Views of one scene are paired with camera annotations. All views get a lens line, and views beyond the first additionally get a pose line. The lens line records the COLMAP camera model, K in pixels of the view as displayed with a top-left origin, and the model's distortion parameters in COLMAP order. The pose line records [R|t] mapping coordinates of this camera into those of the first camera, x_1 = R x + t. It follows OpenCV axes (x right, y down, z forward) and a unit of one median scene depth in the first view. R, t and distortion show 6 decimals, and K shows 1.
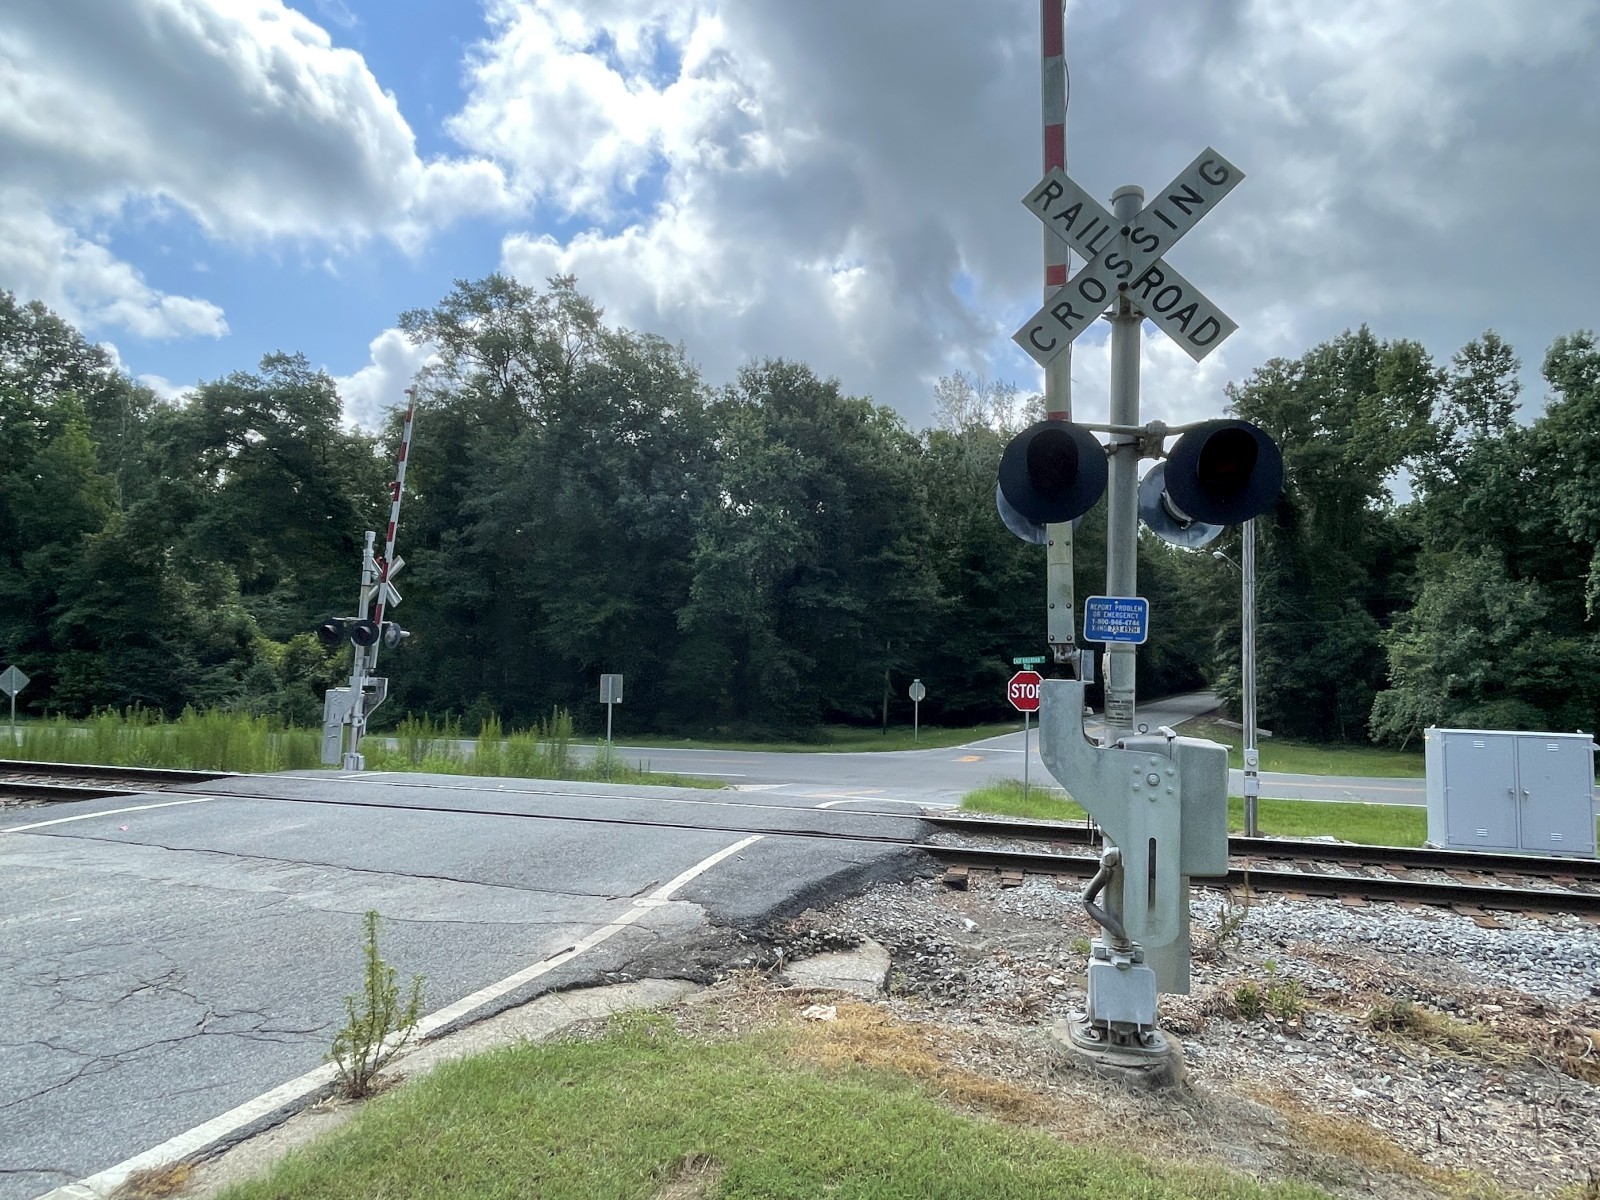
lens RADIAL K [[896.6, 0, 806.9], [0, 896.6, 600.5], [0, 0, 1]] dist [-0.008131, 0.001930]
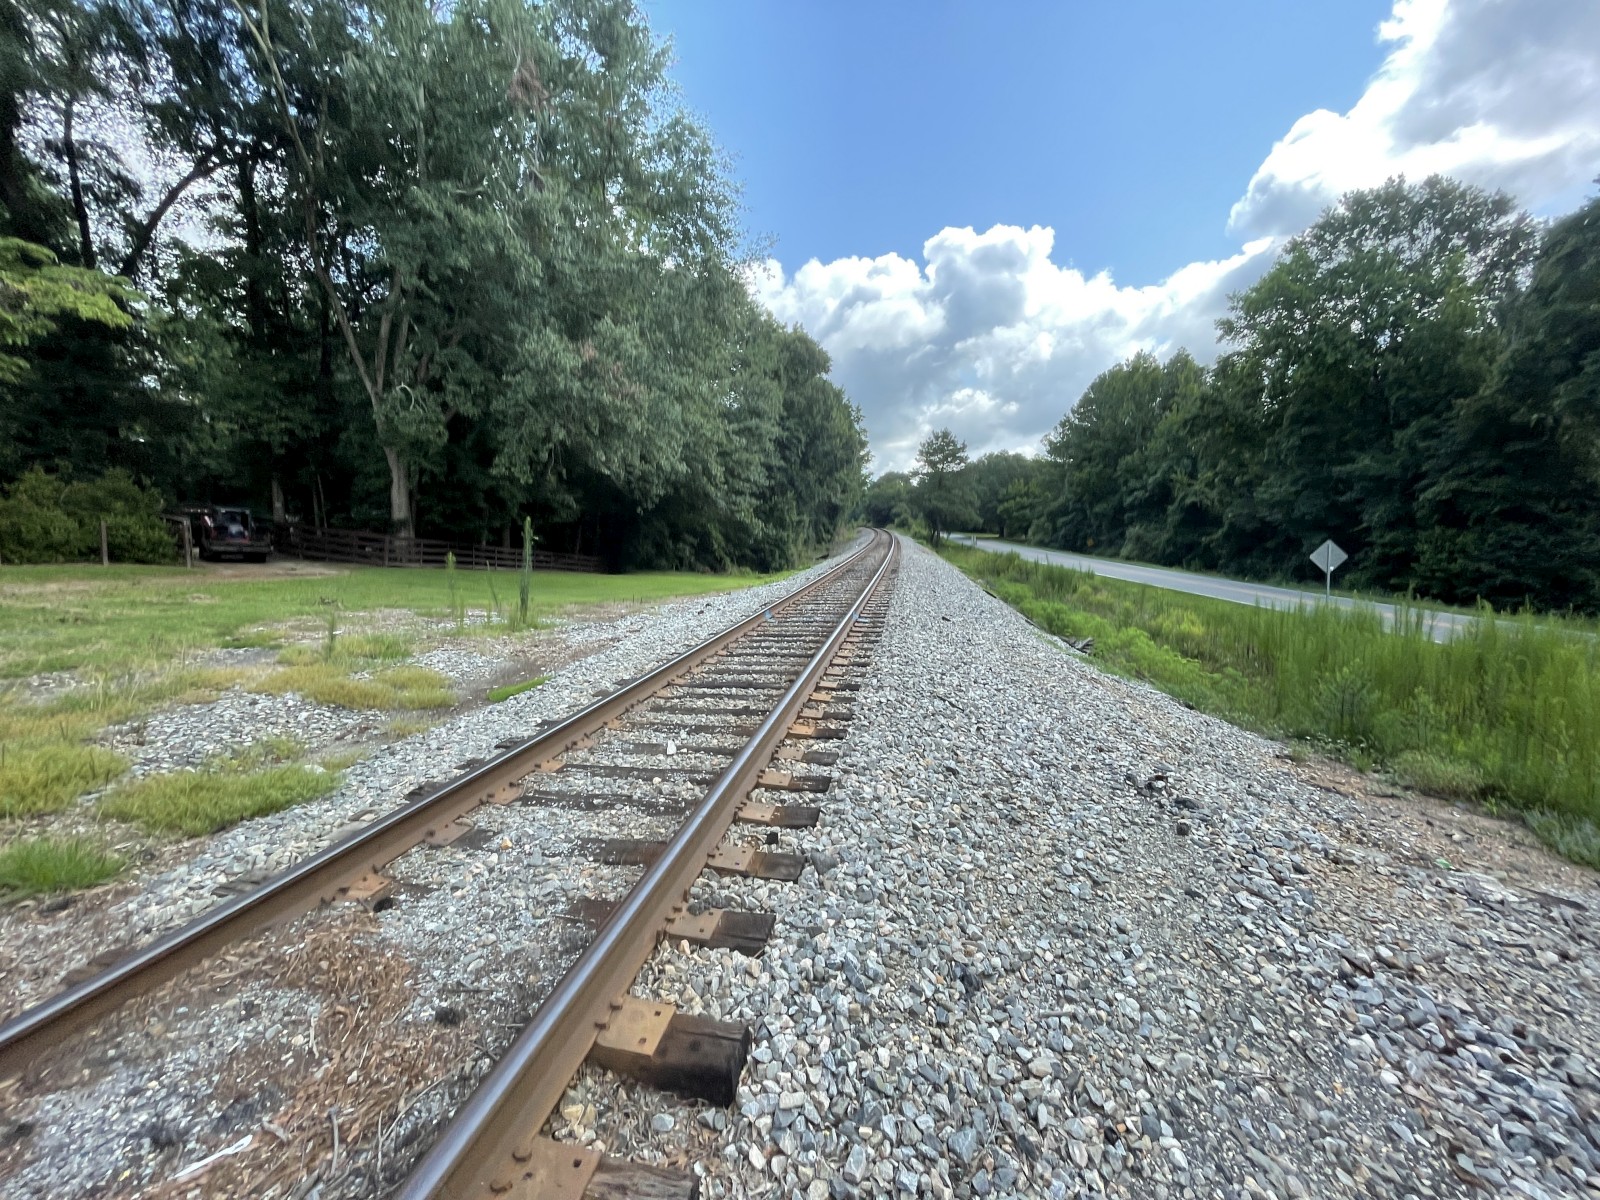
lens RADIAL K [[652.7, 0, 807.5], [0, 652.7, 600.0], [0, 0, 1]] dist [-0.002586, -0.000217]
pose [[0.048841, 0.096321, -0.994151, -0.196943], [0.059320, 0.993302, 0.099154, 0.029846], [0.997043, -0.063816, 0.042800, 0.369114]]
